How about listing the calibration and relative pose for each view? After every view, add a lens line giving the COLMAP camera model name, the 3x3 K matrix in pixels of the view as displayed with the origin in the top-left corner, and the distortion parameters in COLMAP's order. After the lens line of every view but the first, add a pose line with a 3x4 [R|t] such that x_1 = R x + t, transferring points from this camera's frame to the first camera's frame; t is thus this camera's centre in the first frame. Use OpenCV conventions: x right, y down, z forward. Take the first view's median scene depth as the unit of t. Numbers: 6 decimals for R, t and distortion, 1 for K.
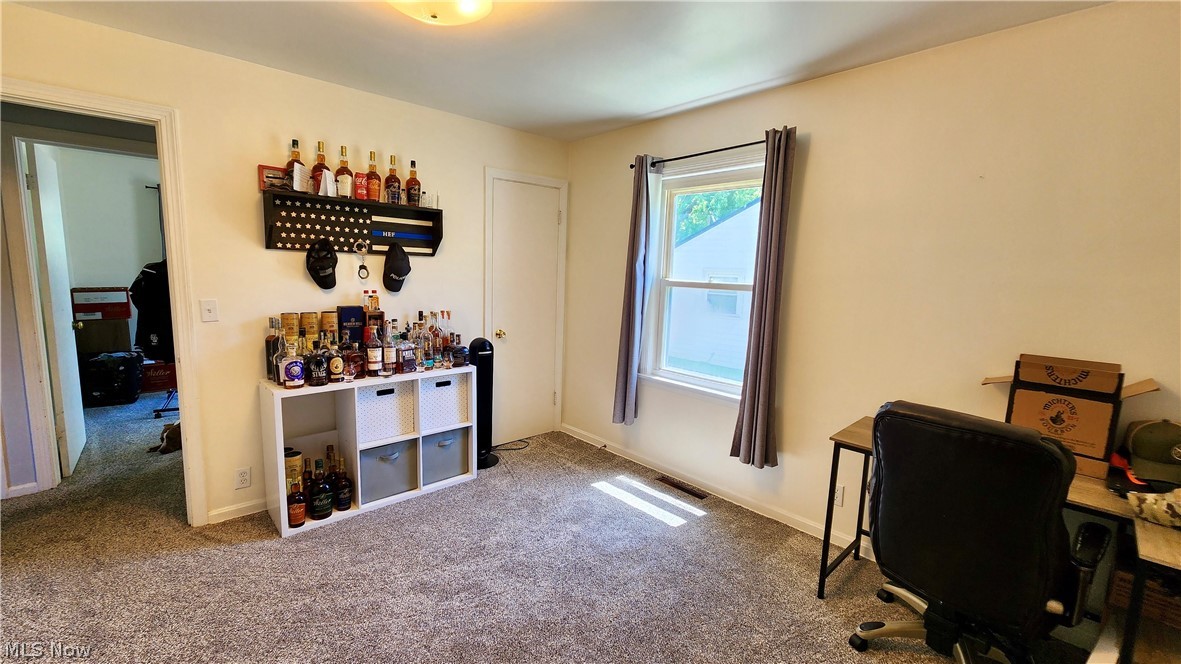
lens RADIAL K [[486.5, 0, 588.1], [0, 486.5, 332.8], [0, 0, 1]] dist [-0.000345, 0.000383]
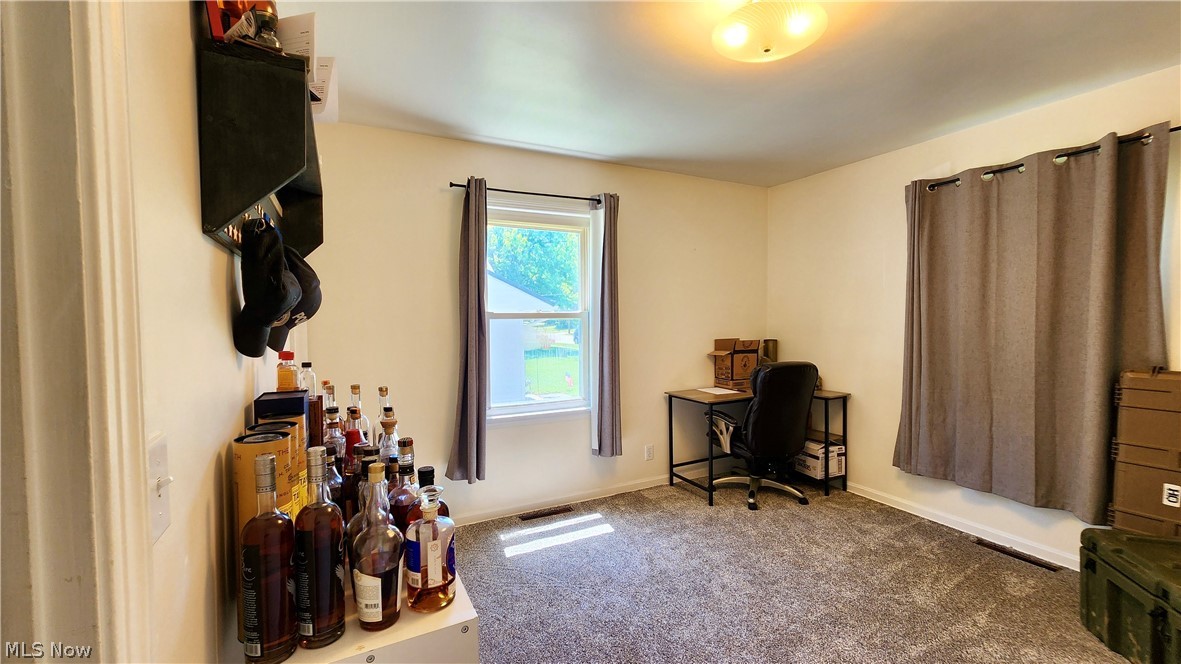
lens RADIAL K [[486.5, 0, 588.1], [0, 486.5, 332.8], [0, 0, 1]] dist [-0.000345, 0.000383]
pose [[0.267408, -0.068177, 0.961168, -0.840170], [0.143342, 0.989210, 0.030287, -0.084586], [-0.952862, 0.129677, 0.274295, 0.672187]]
